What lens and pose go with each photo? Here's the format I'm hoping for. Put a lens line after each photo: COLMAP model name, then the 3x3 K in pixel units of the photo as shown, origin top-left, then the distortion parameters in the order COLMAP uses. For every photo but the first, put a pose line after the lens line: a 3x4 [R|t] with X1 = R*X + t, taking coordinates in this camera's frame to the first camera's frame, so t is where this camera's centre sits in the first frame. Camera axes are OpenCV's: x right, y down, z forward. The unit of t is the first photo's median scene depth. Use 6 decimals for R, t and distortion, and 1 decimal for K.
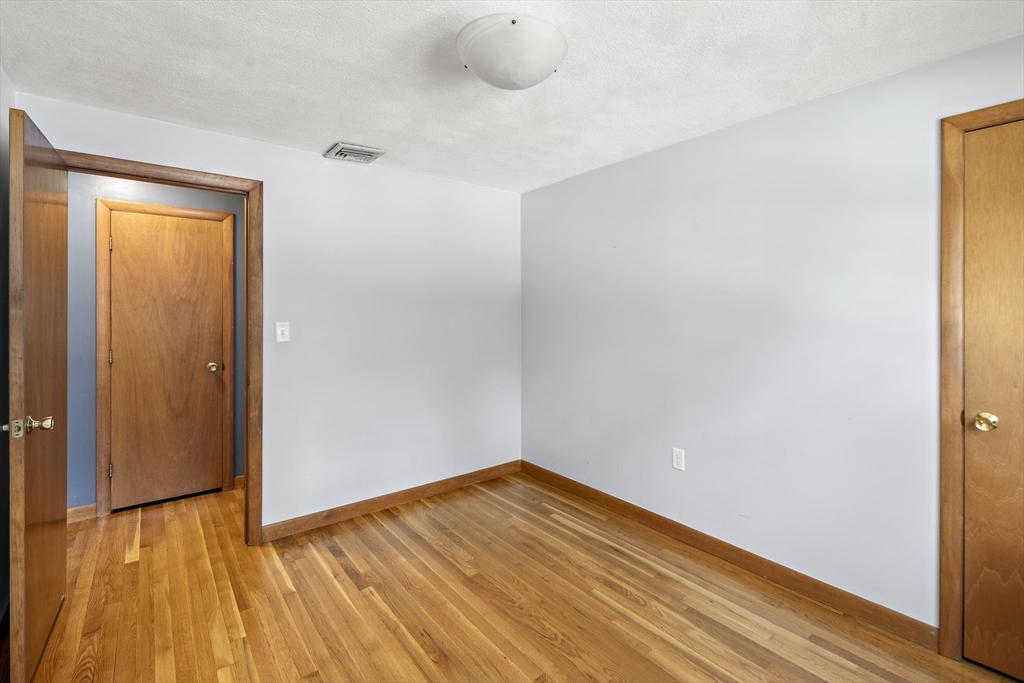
lens RADIAL K [[463.9, 0, 541.8], [0, 463.9, 315.8], [0, 0, 1]] dist [-0.001827, -0.000100]
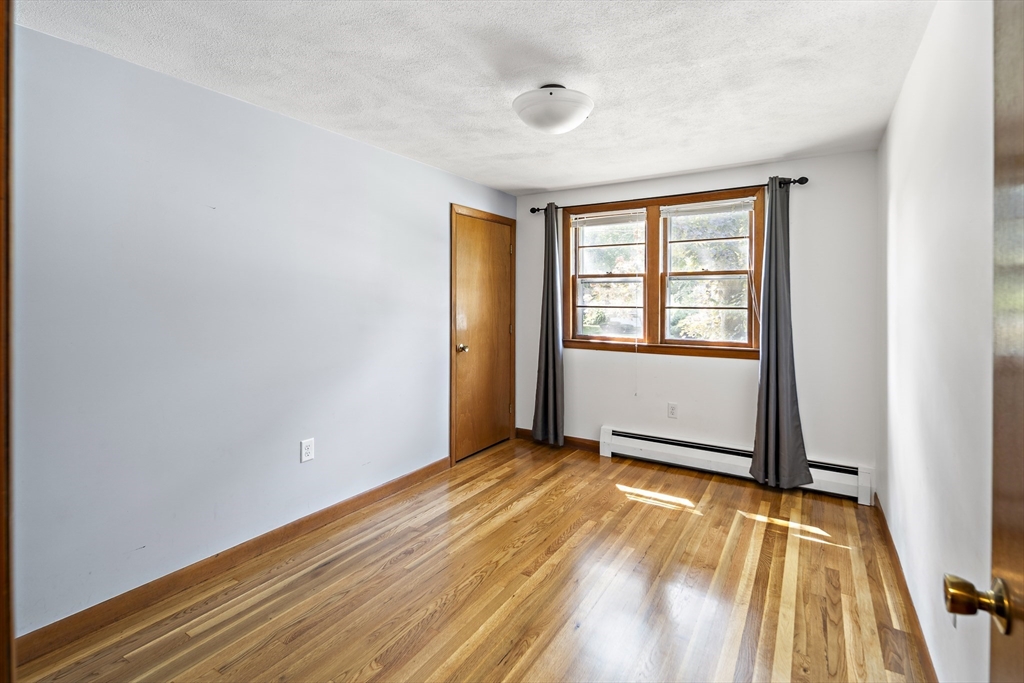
lens RADIAL K [[472.1, 0, 530.7], [0, 472.1, 301.7], [0, 0, 1]] dist [0.000807, 0.000563]
pose [[-0.316905, -0.015610, 0.948329, -0.976318], [0.006587, 0.999804, 0.018659, -0.023021], [-0.948434, 0.012160, -0.316740, 1.068501]]
